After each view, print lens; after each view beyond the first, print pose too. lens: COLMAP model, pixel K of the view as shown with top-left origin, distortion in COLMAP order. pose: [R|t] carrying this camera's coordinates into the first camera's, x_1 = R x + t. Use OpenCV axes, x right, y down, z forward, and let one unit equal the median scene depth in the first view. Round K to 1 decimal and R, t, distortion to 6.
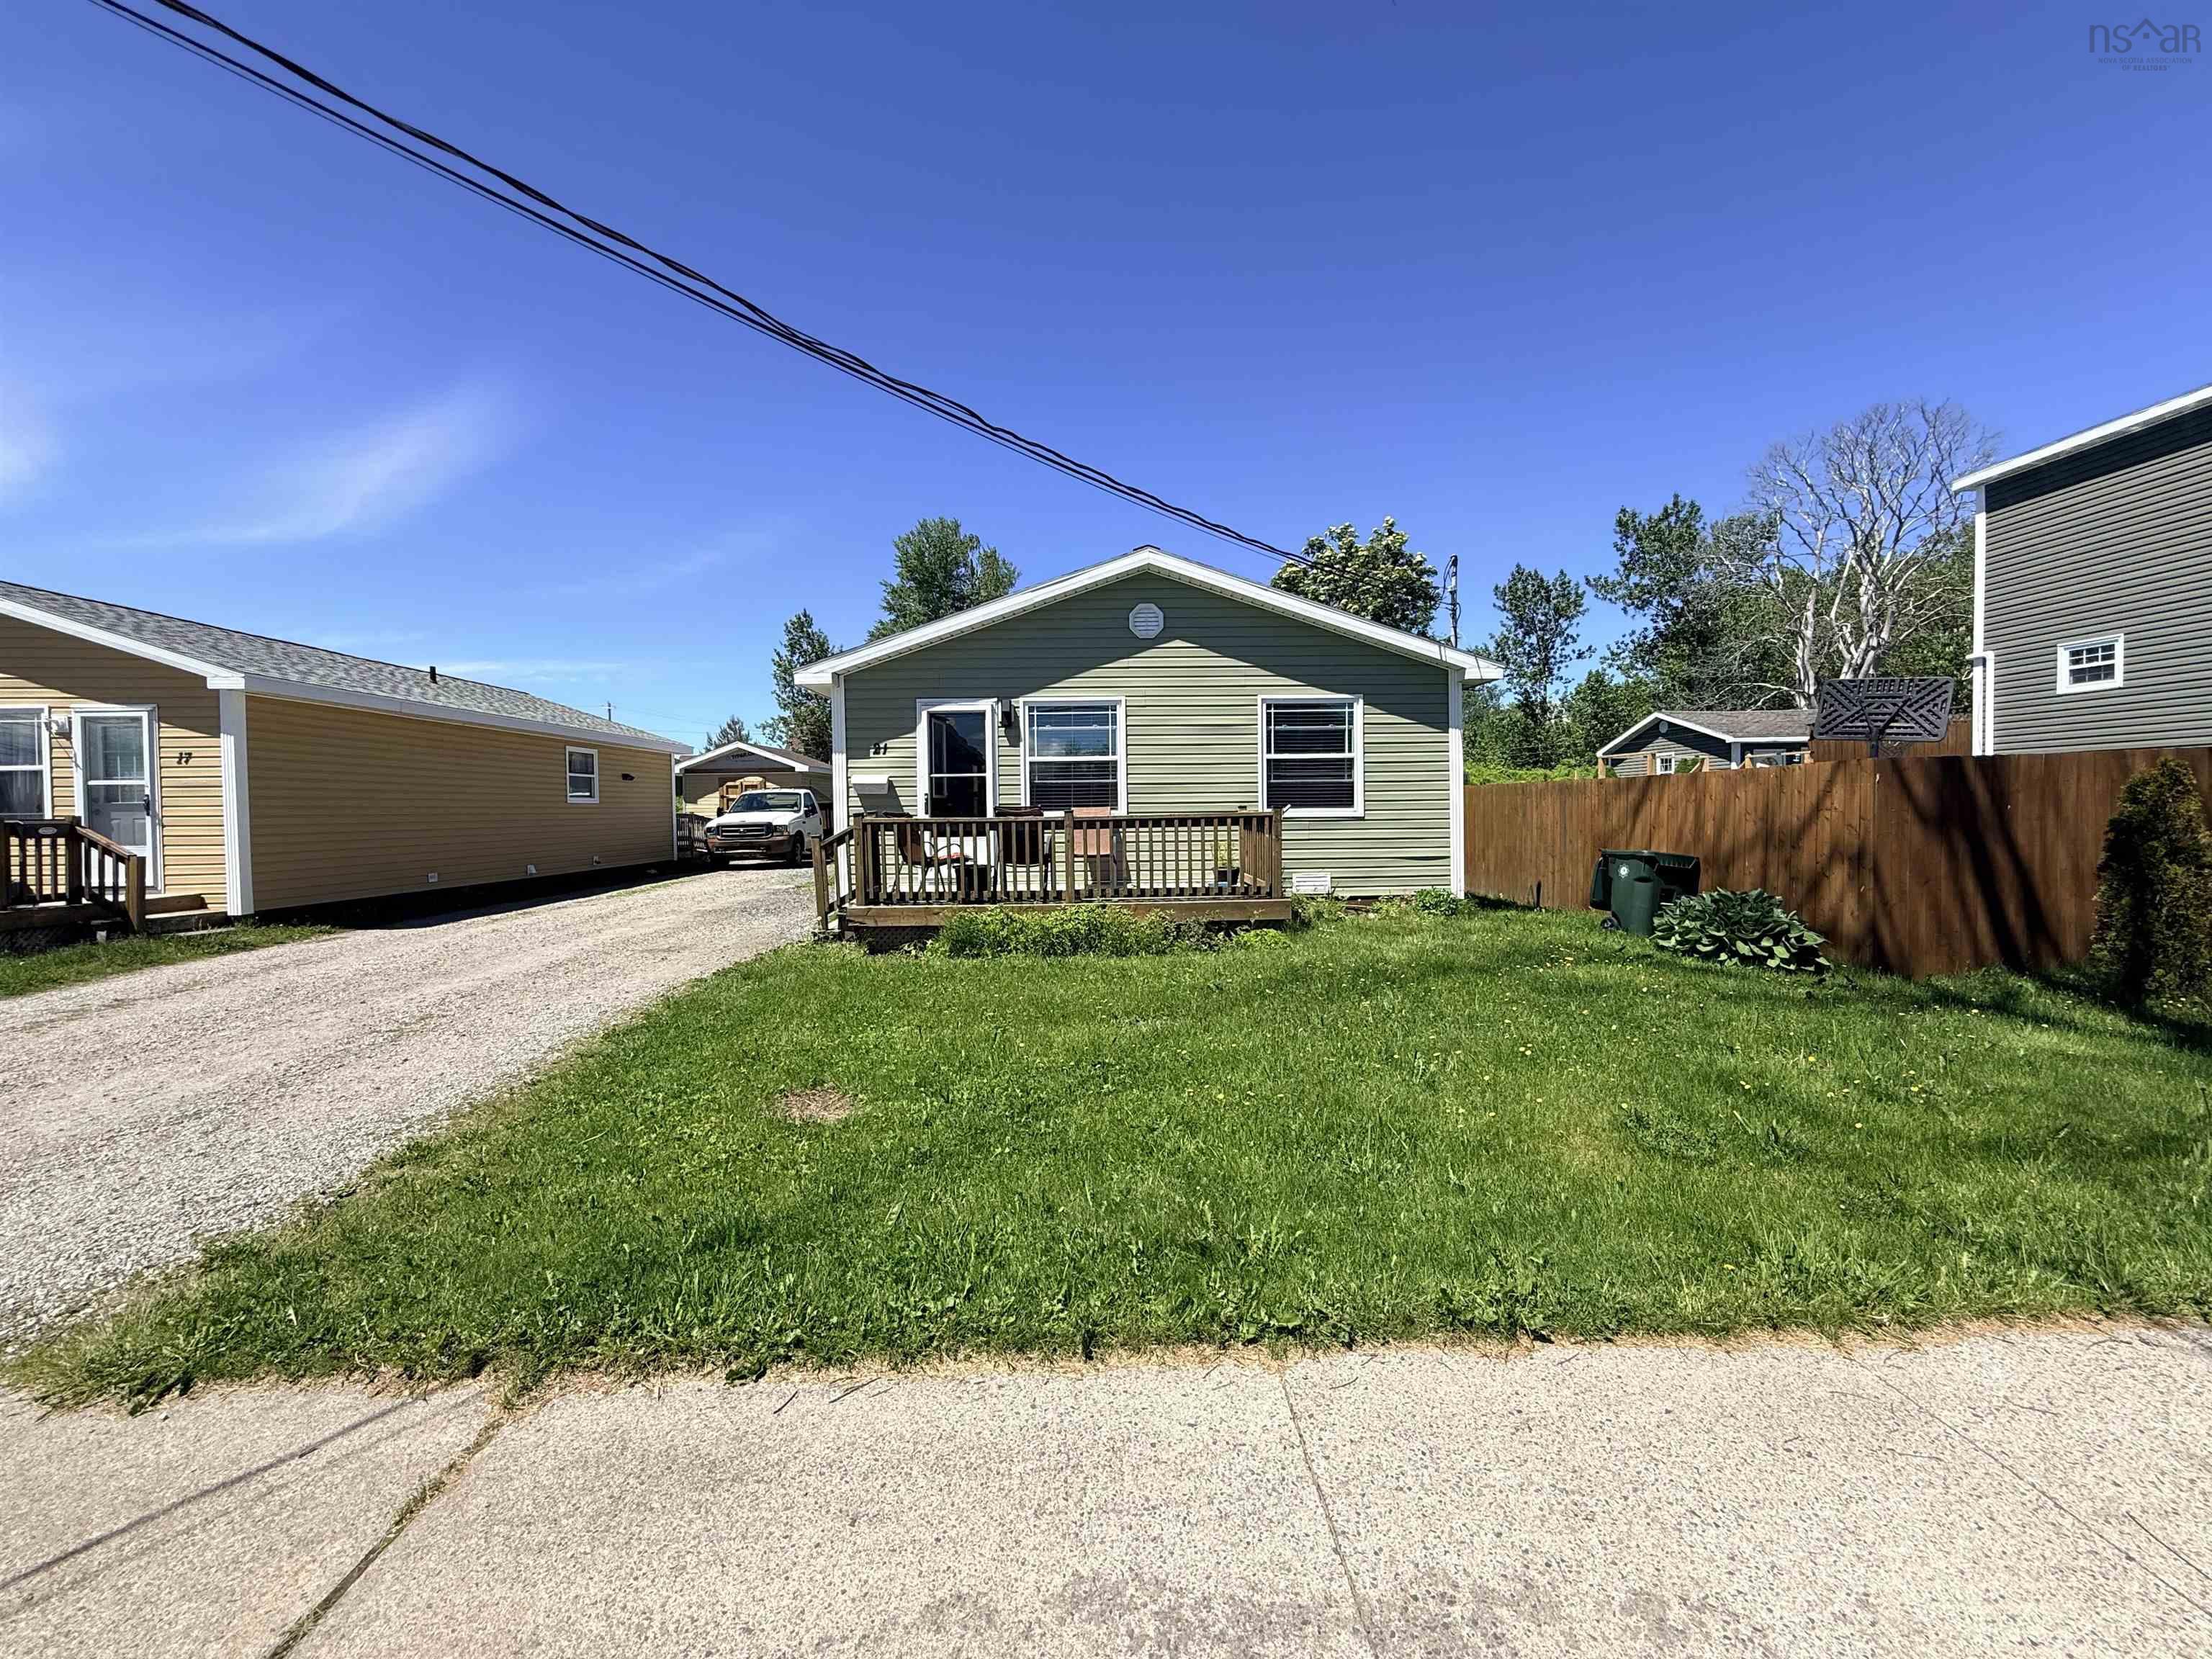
lens RADIAL K [[873.1, 0, 1106.0], [0, 873.1, 829.5], [0, 0, 1]] dist [-0.001056, -0.000103]
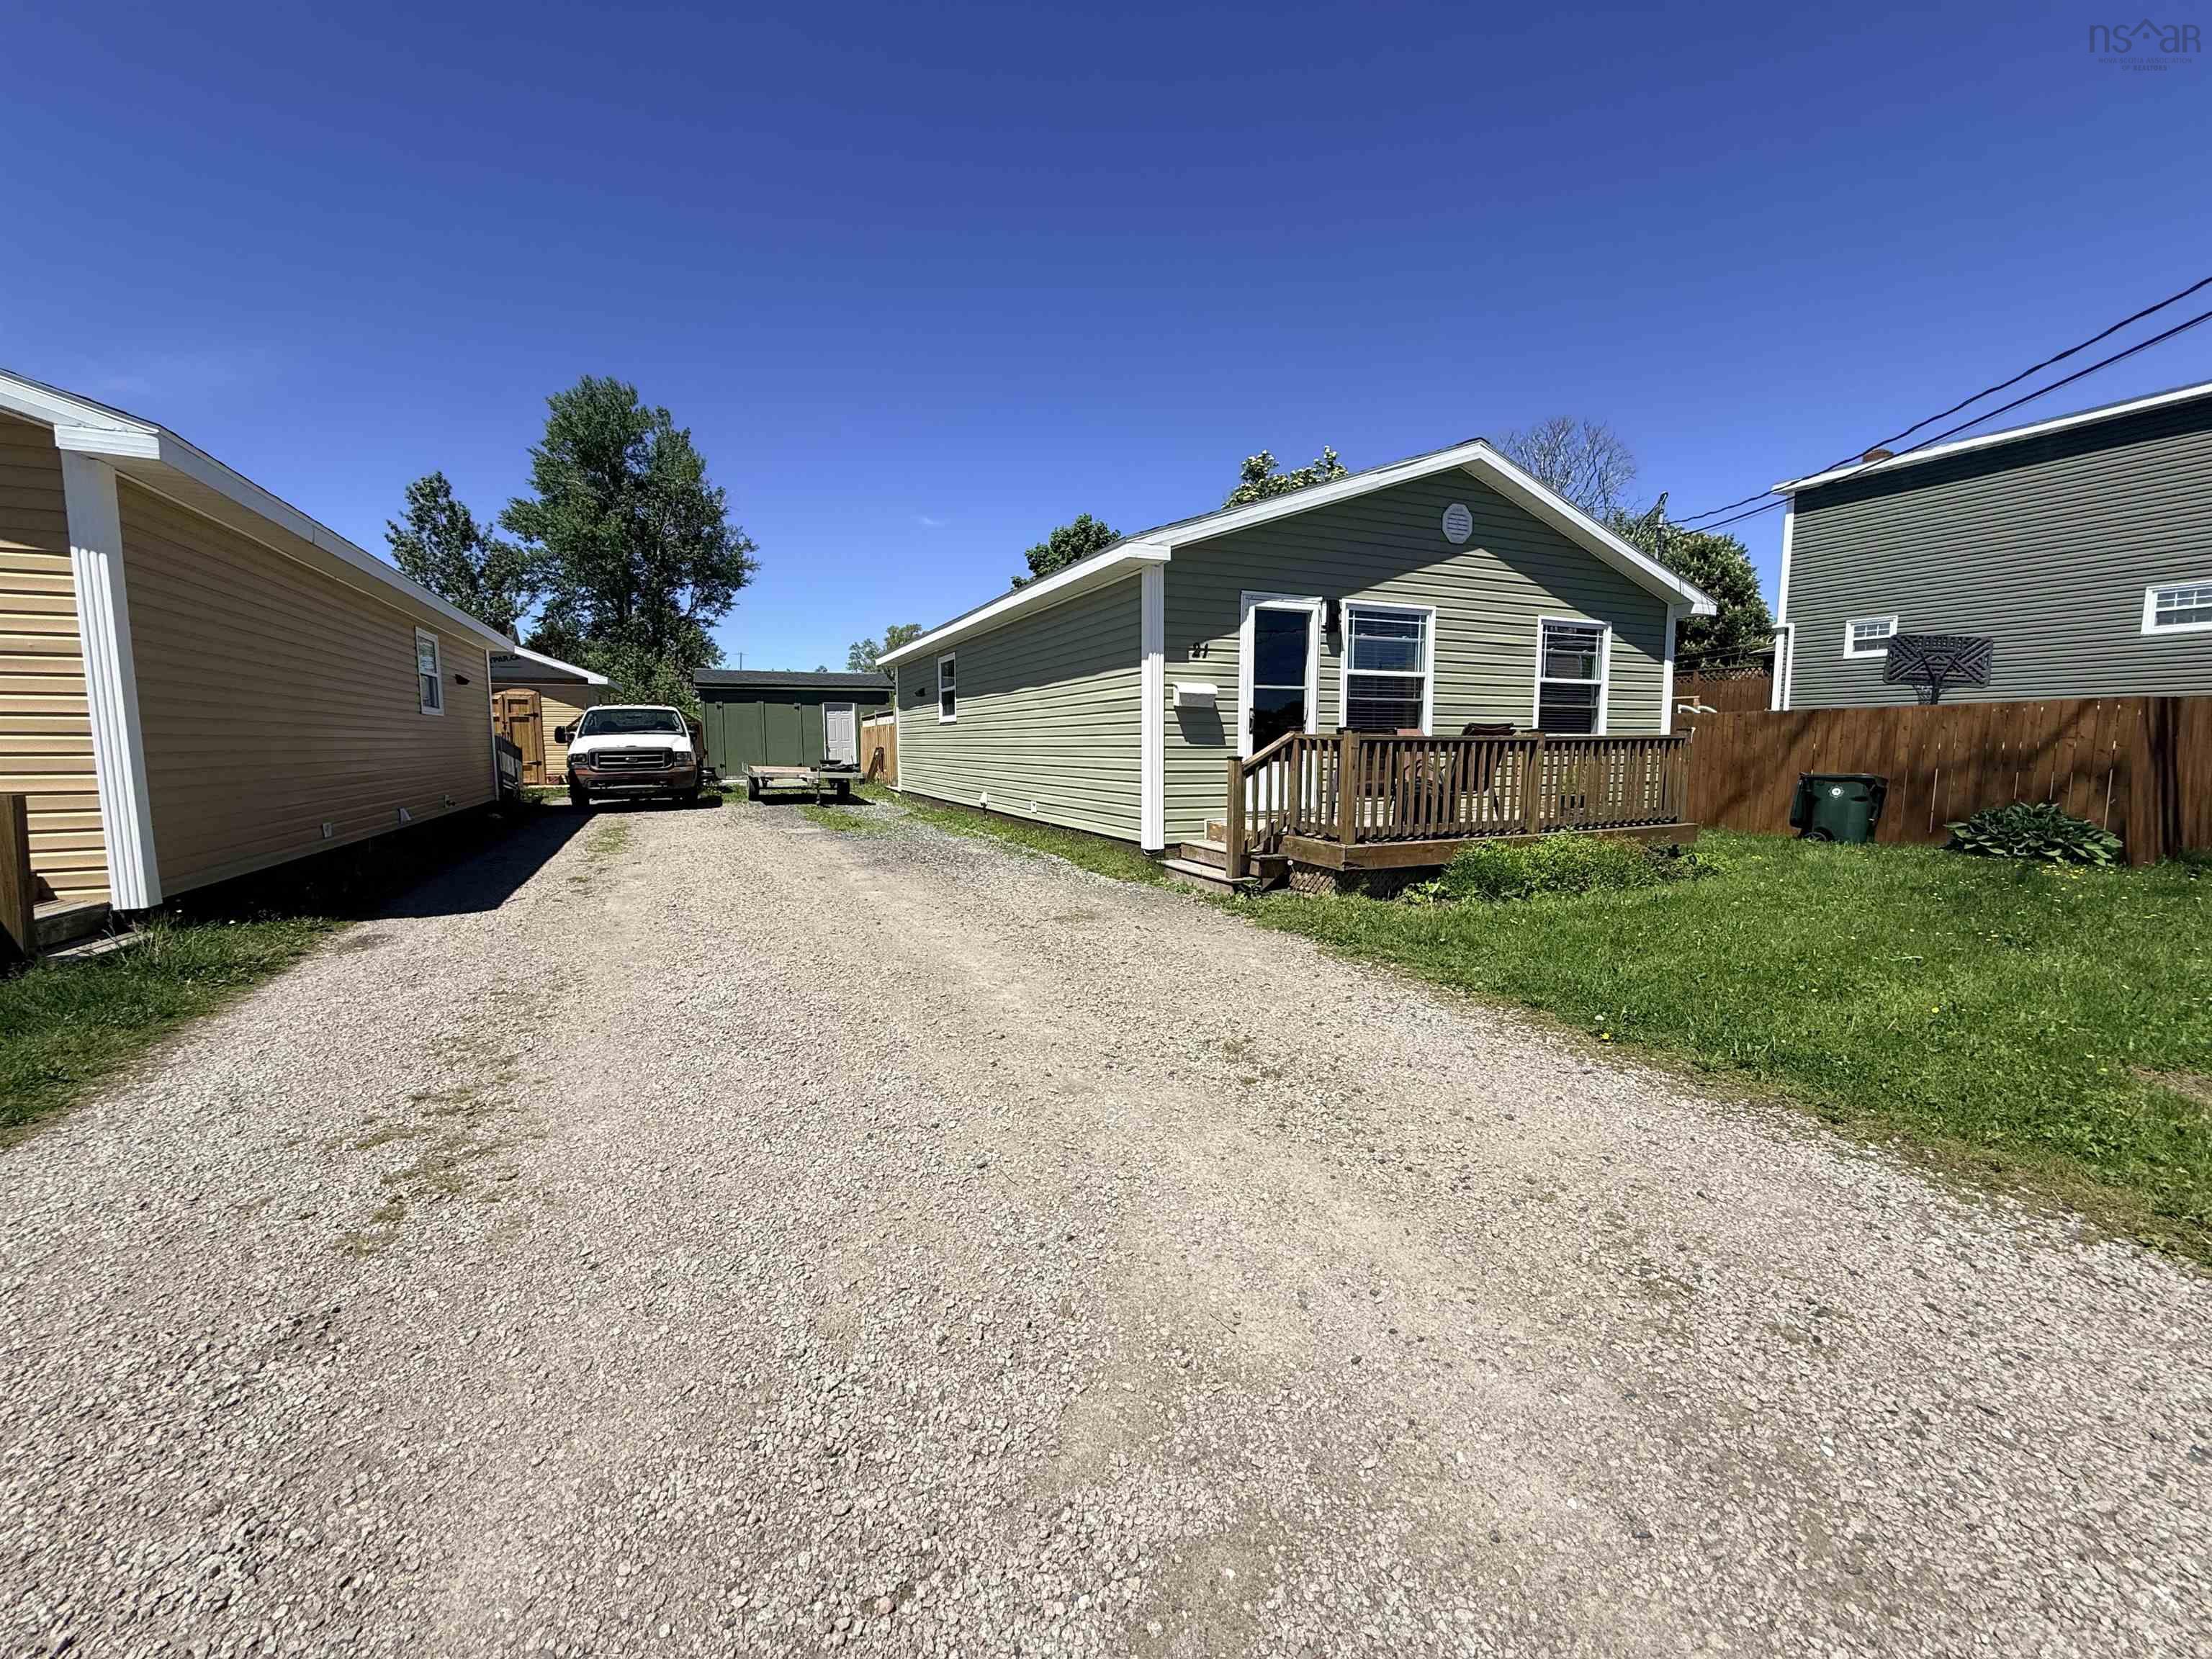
lens RADIAL K [[876.7, 0, 1098.7], [0, 876.7, 821.4], [0, 0, 1]] dist [-0.000382, -0.000039]
pose [[0.917098, -0.023931, 0.397943, -0.664212], [-0.001087, 0.998043, 0.062525, 0.013484], [-0.398661, -0.057774, 0.915277, 0.295479]]
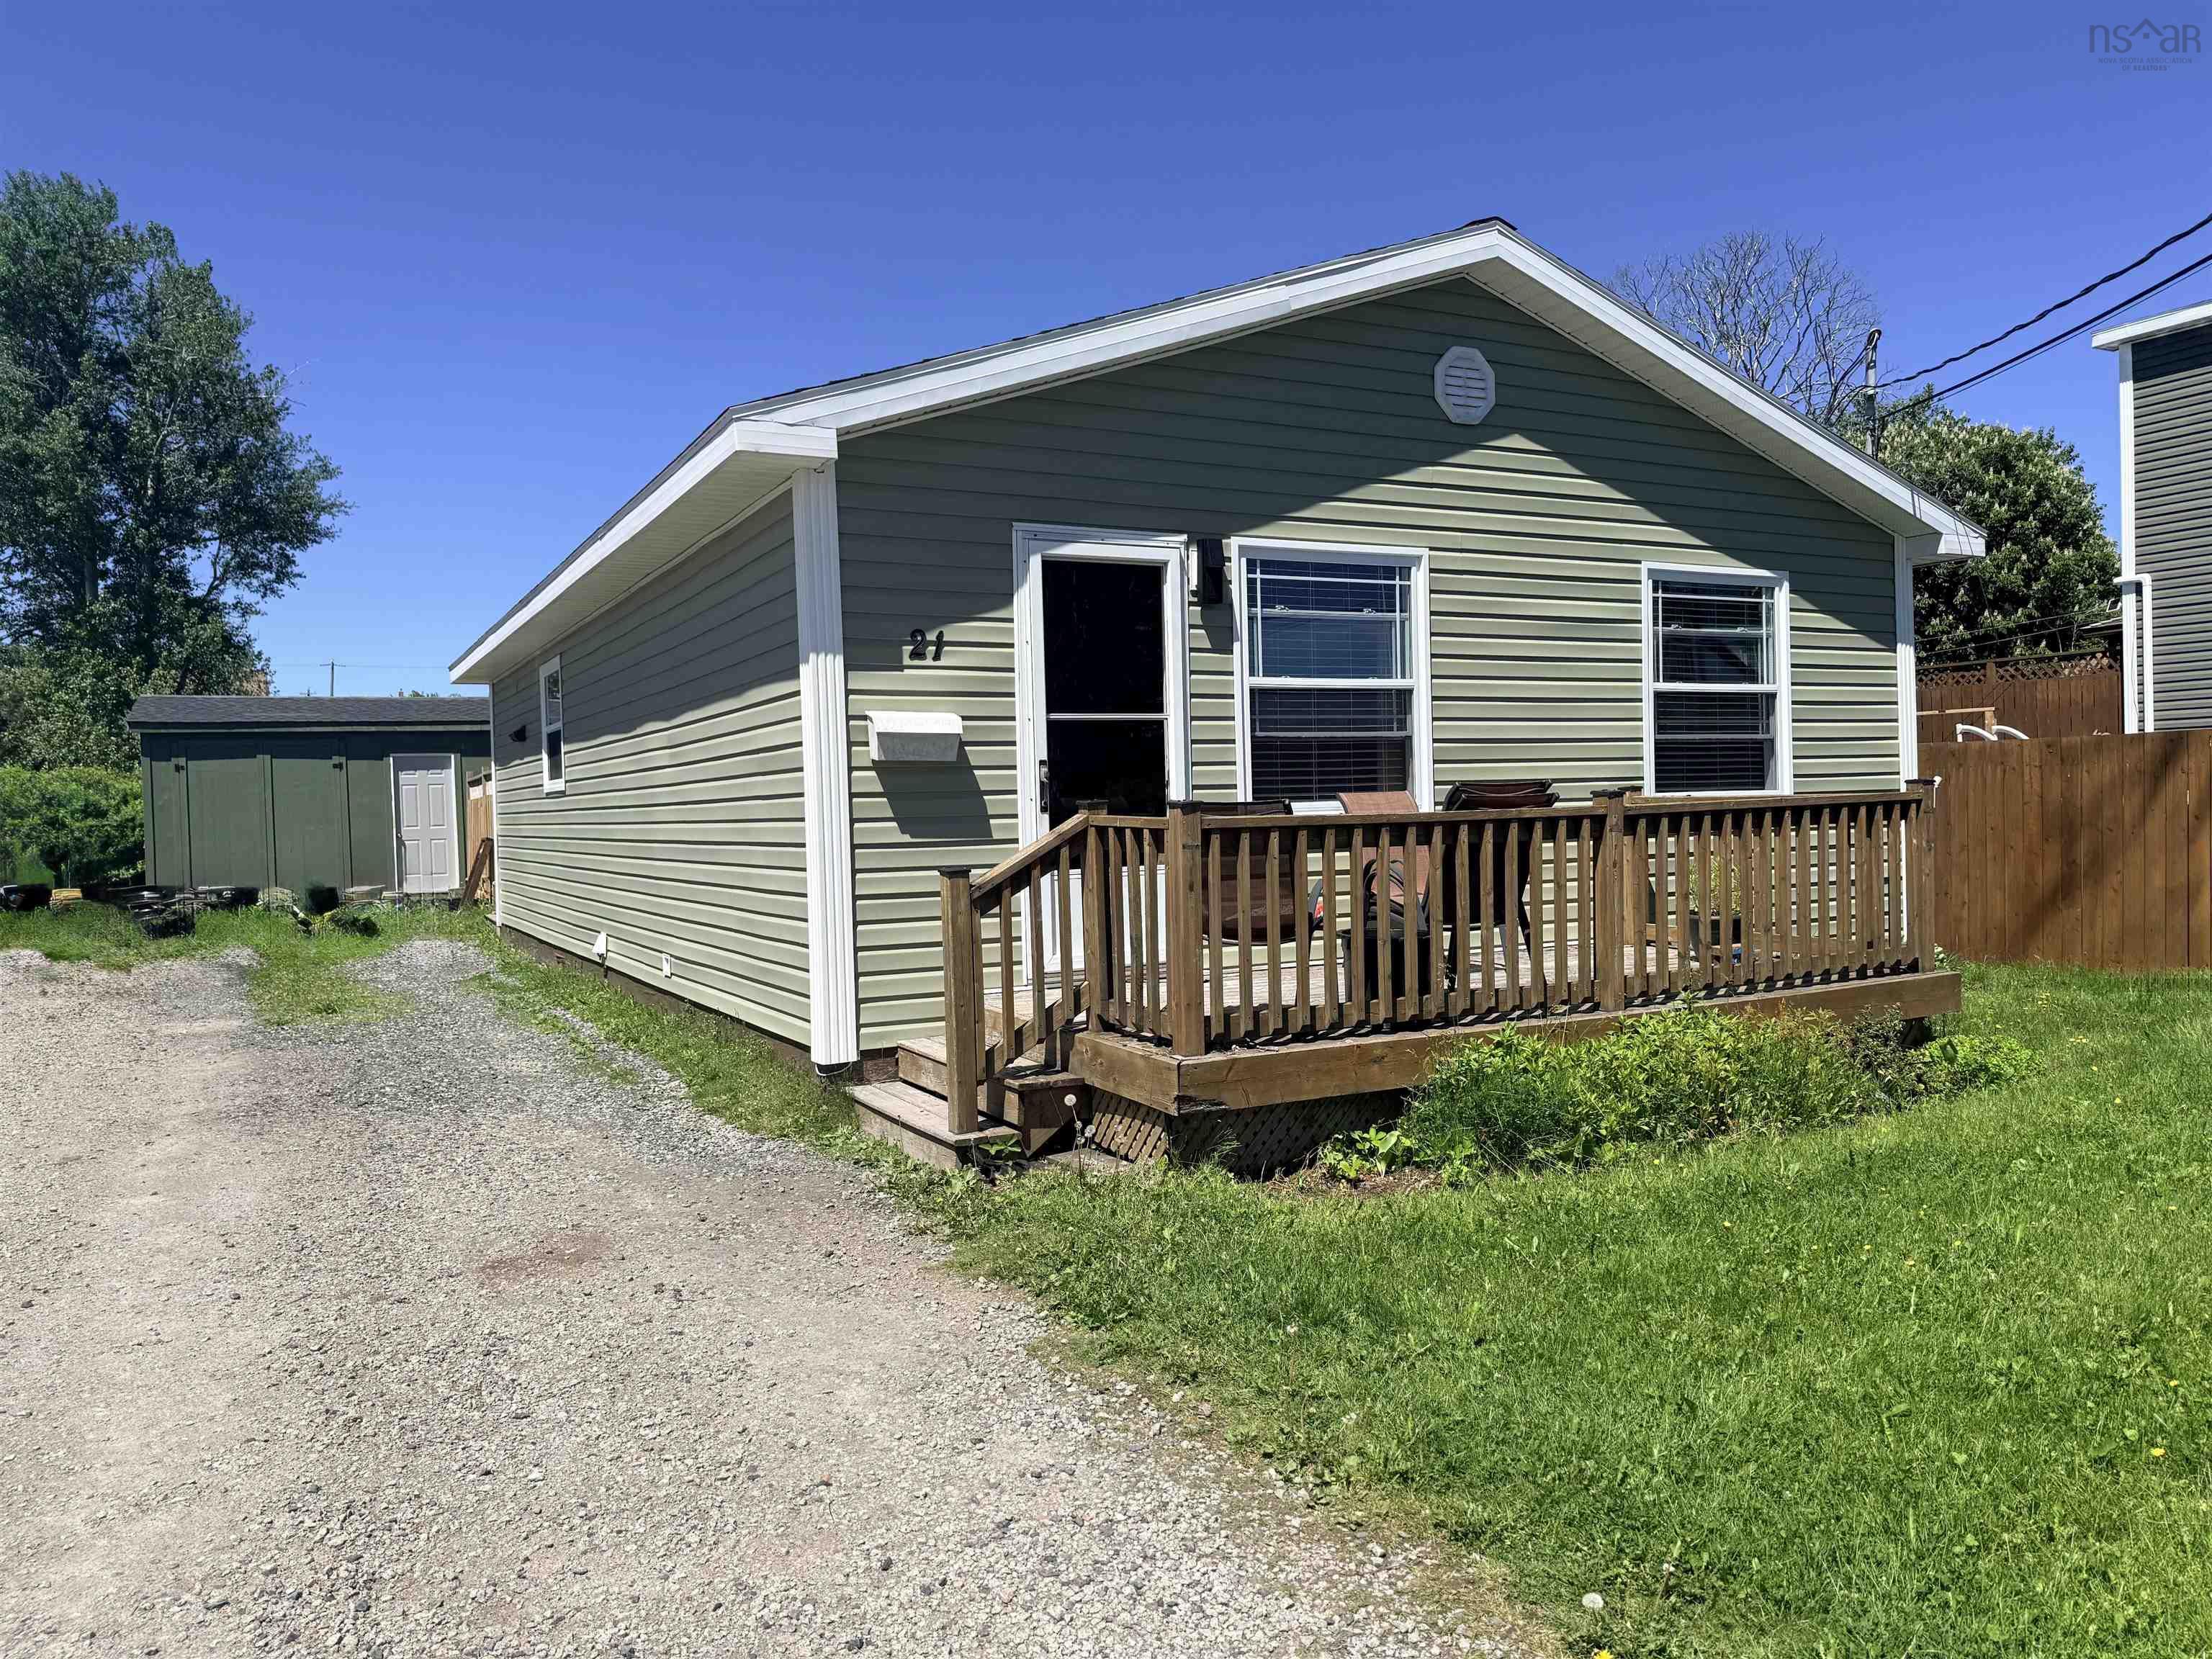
lens RADIAL K [[1524.6, 0, 1101.3], [0, 1524.6, 831.4], [0, 0, 1]] dist [0.098610, -0.126196]
pose [[0.892230, -0.018179, 0.451215, -0.494877], [0.025345, 0.999630, -0.009844, -0.001225], [-0.450870, 0.020219, 0.892361, 0.363542]]
